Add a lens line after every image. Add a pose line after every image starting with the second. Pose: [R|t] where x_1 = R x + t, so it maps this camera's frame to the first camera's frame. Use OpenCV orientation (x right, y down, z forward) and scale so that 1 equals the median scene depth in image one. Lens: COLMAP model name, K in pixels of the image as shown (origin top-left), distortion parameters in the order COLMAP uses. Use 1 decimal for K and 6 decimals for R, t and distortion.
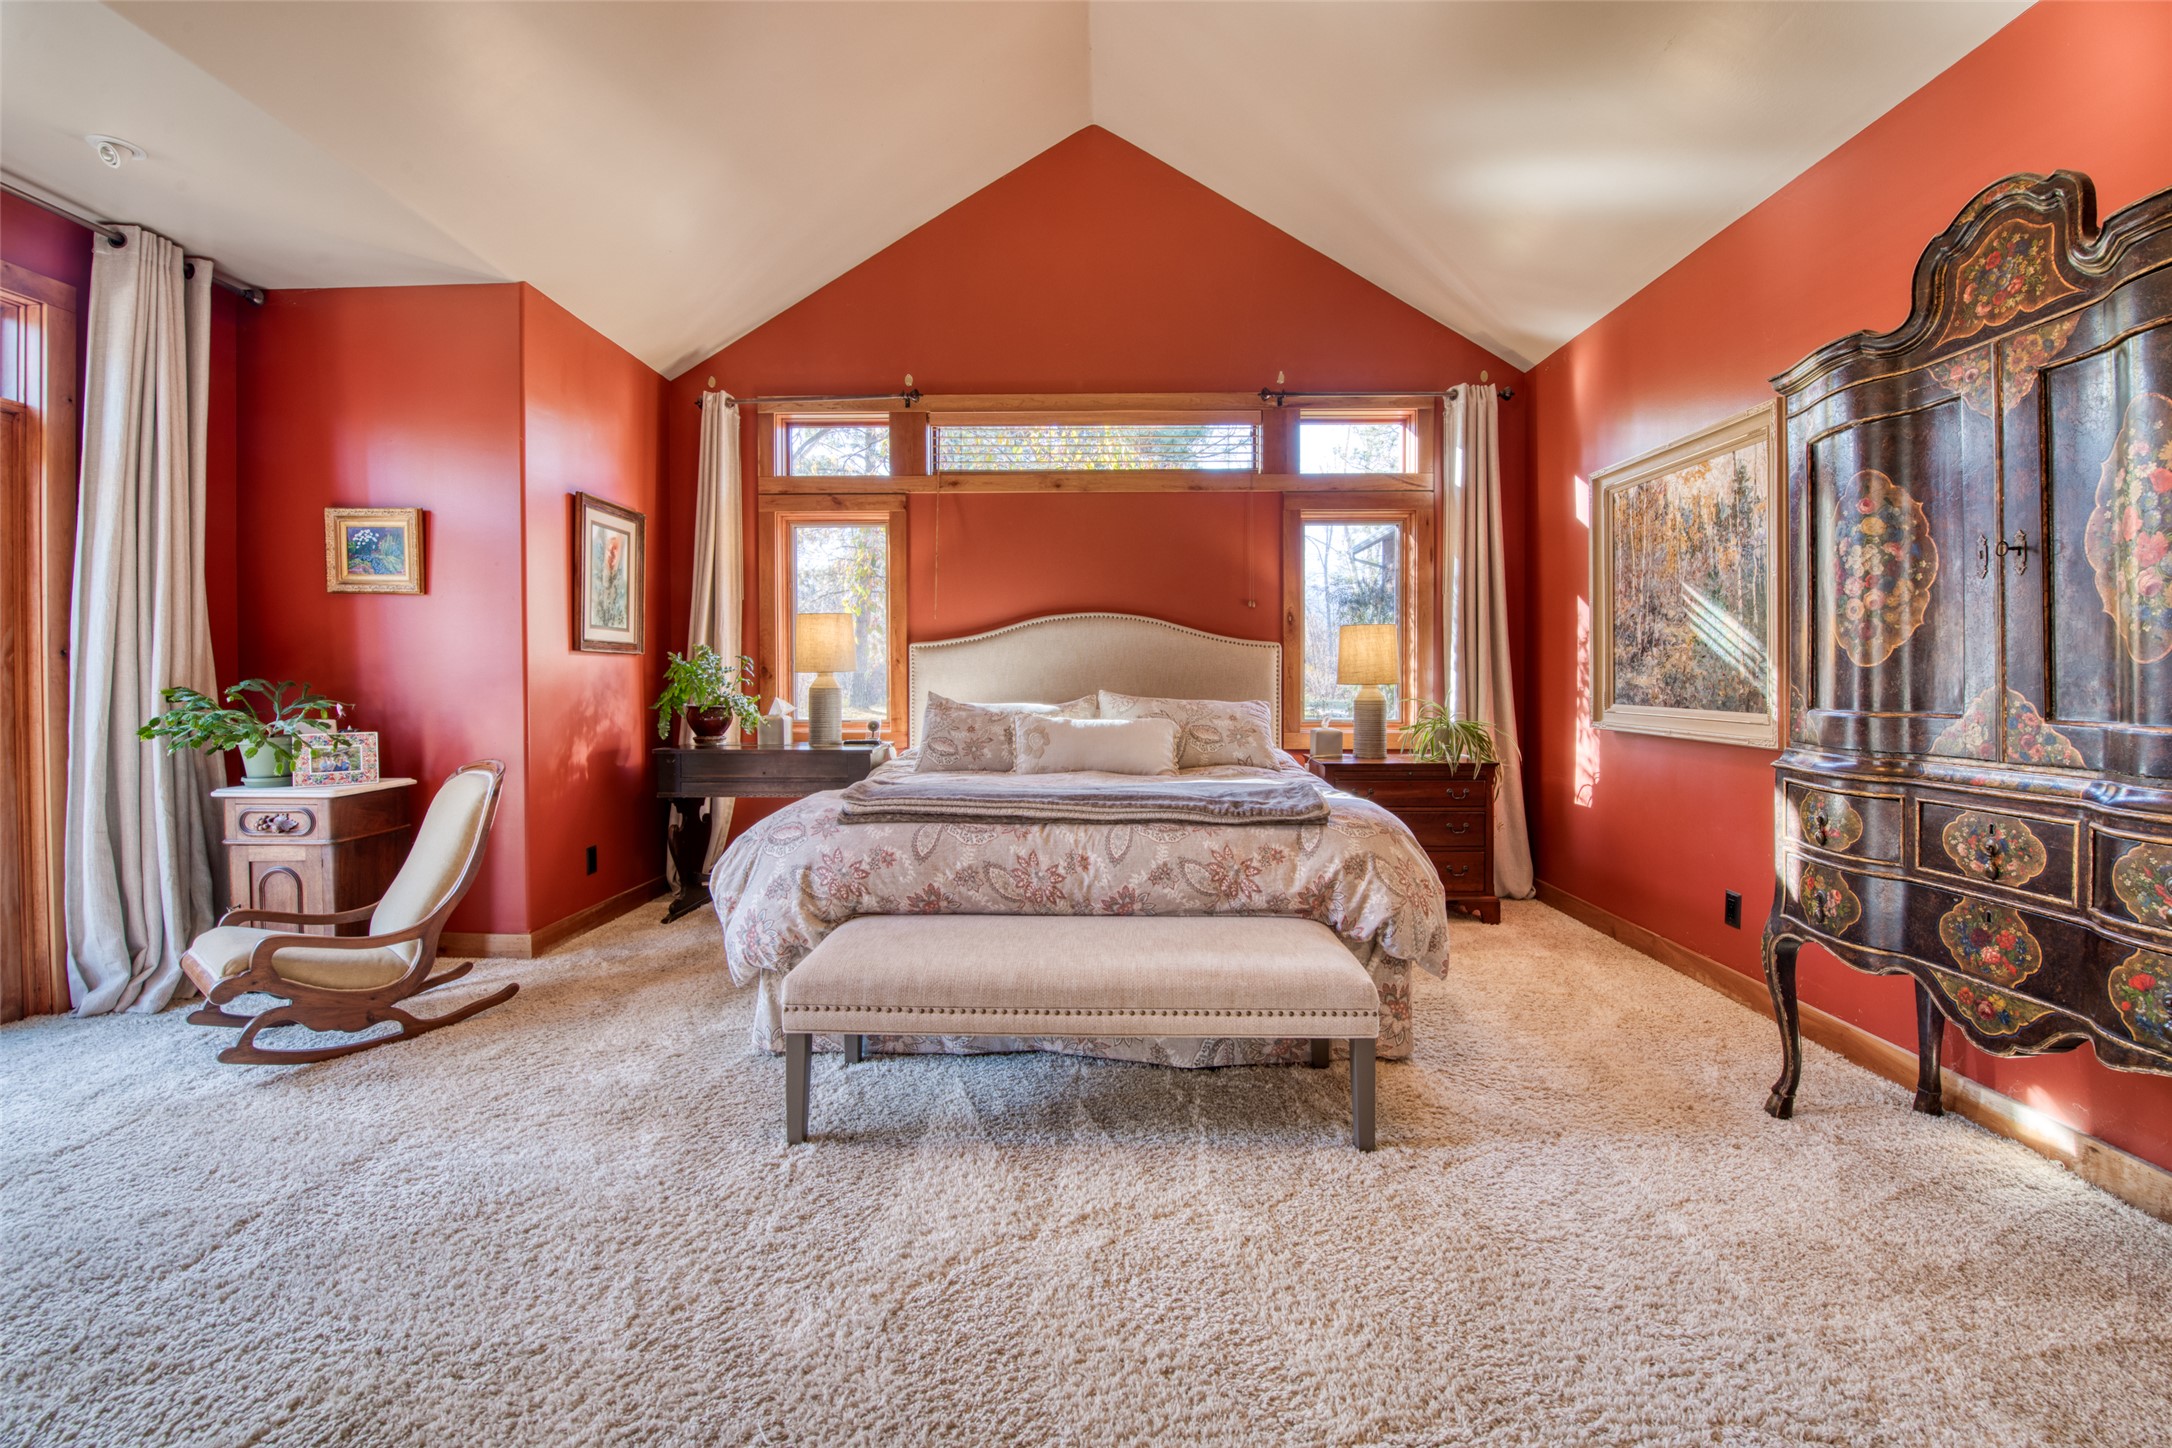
lens RADIAL K [[884.0, 0, 1078.7], [0, 884.0, 682.9], [0, 0, 1]] dist [-0.015907, -0.002637]
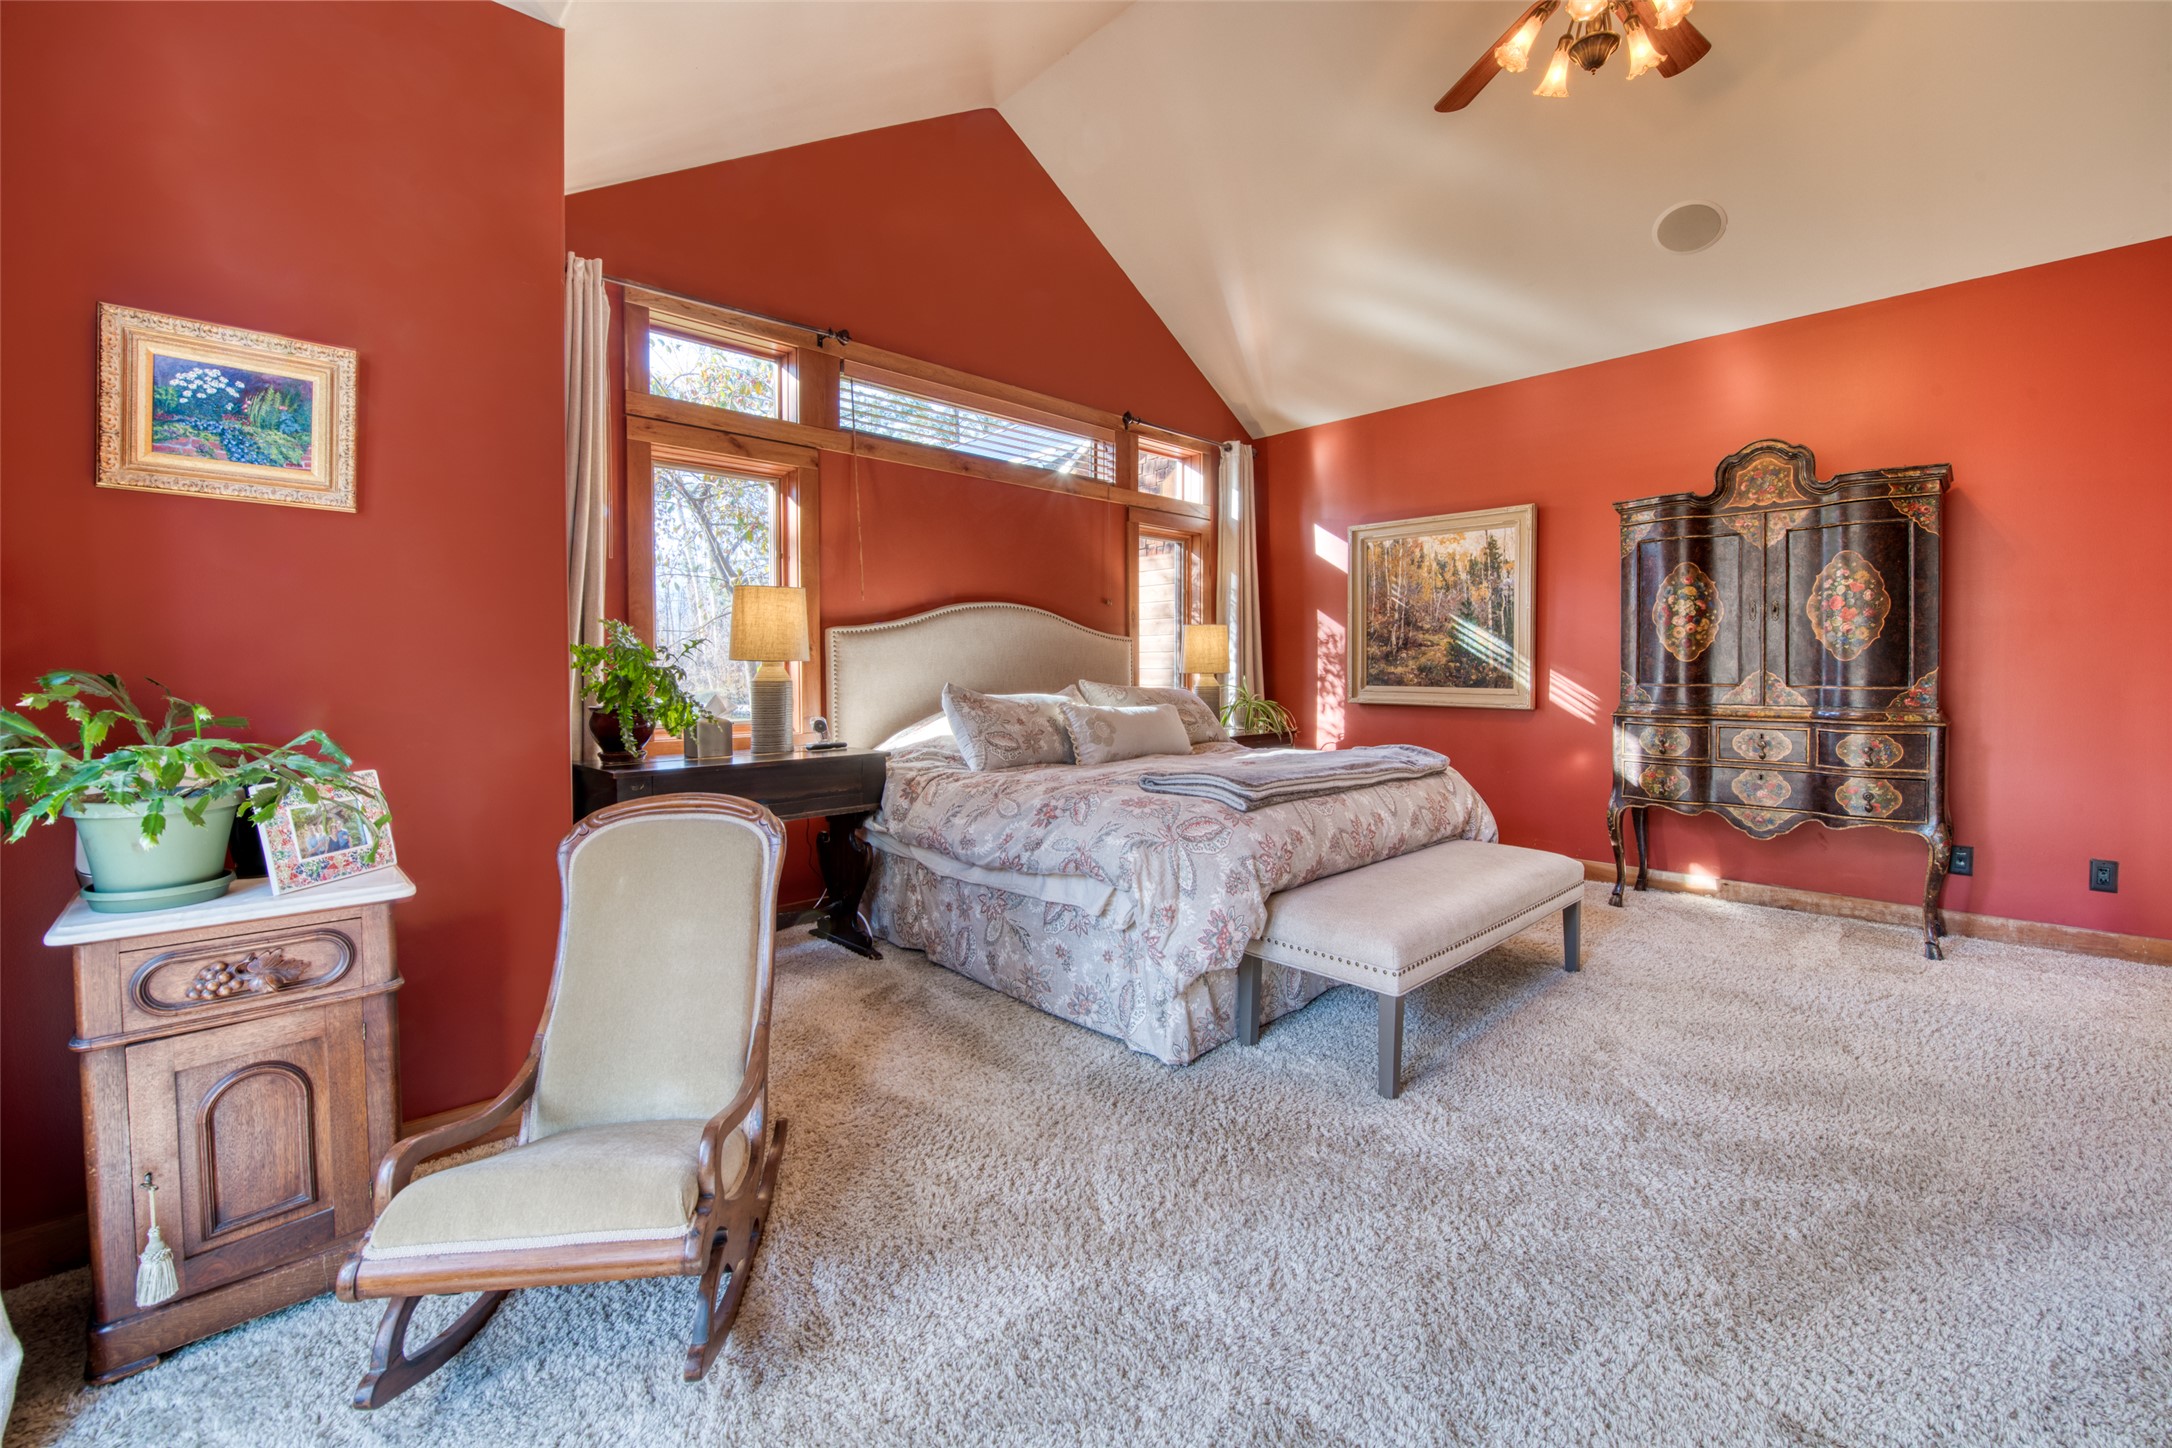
lens RADIAL K [[884.0, 0, 1079.8], [0, 884.0, 680.8], [0, 0, 1]] dist [-0.015907, -0.002637]
pose [[0.711260, -0.010669, 0.702848, -0.895770], [0.005638, 0.999939, 0.009473, -0.000655], [-0.702906, -0.002775, 0.711277, 0.333810]]
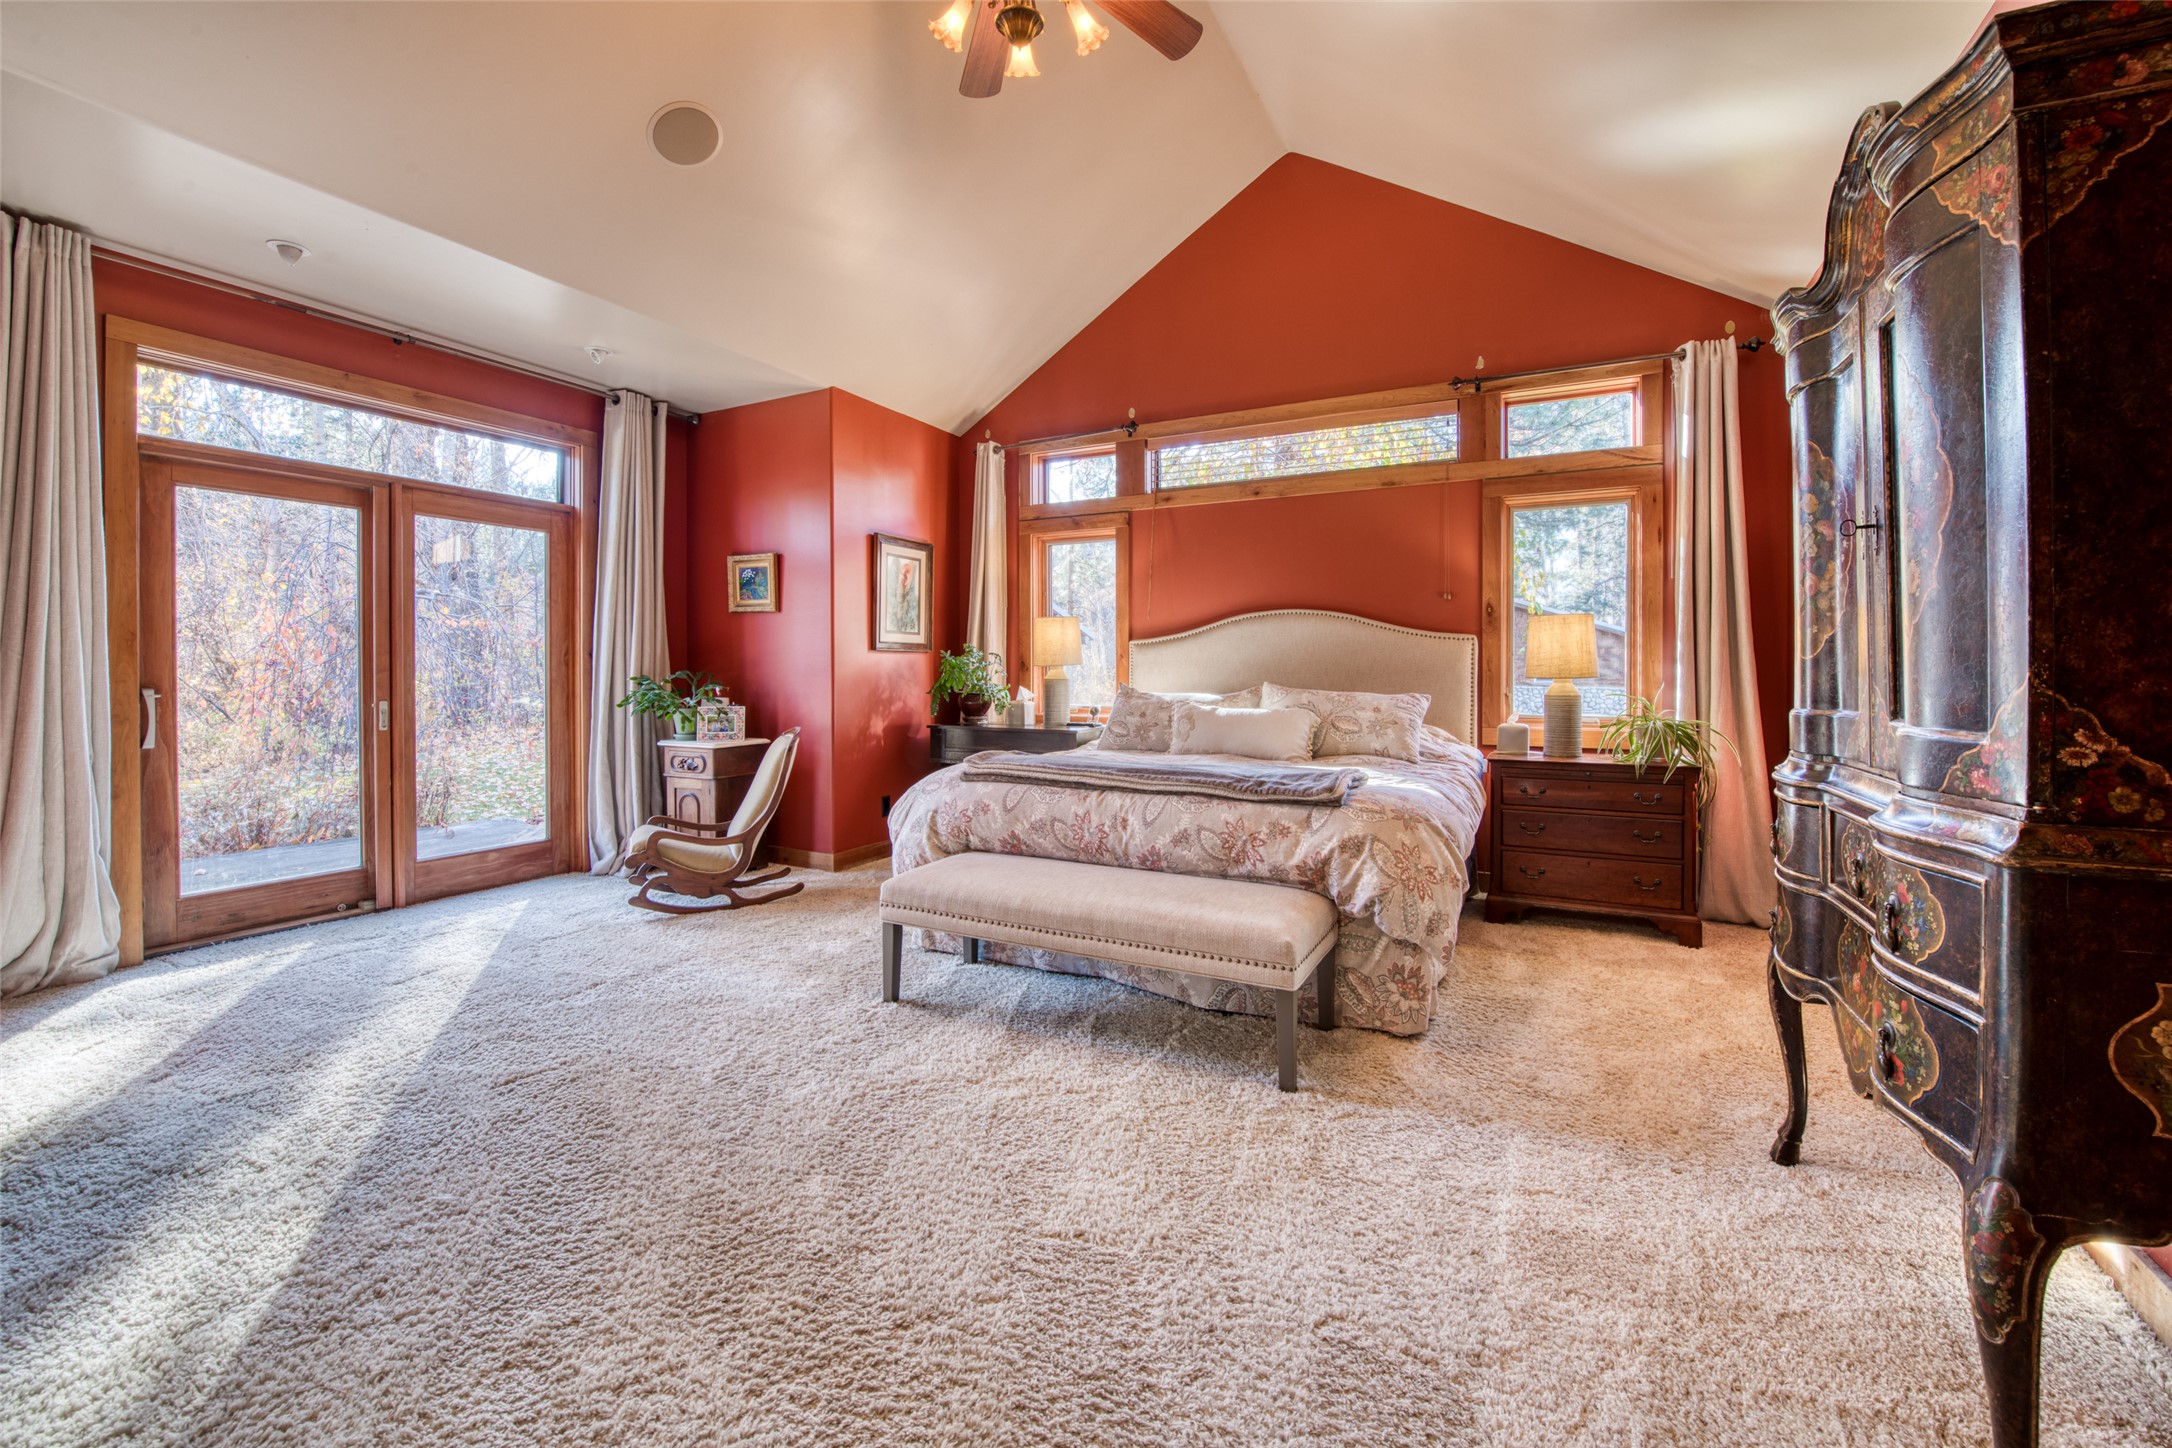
lens RADIAL K [[884.0, 0, 1095.4], [0, 884.0, 667.6], [0, 0, 1]] dist [-0.015907, -0.002637]
pose [[0.897472, 0.000092, -0.441072, 0.400975], [-0.004179, 0.999957, -0.008294, 0.000448], [0.441052, 0.009287, 0.897433, -0.082247]]
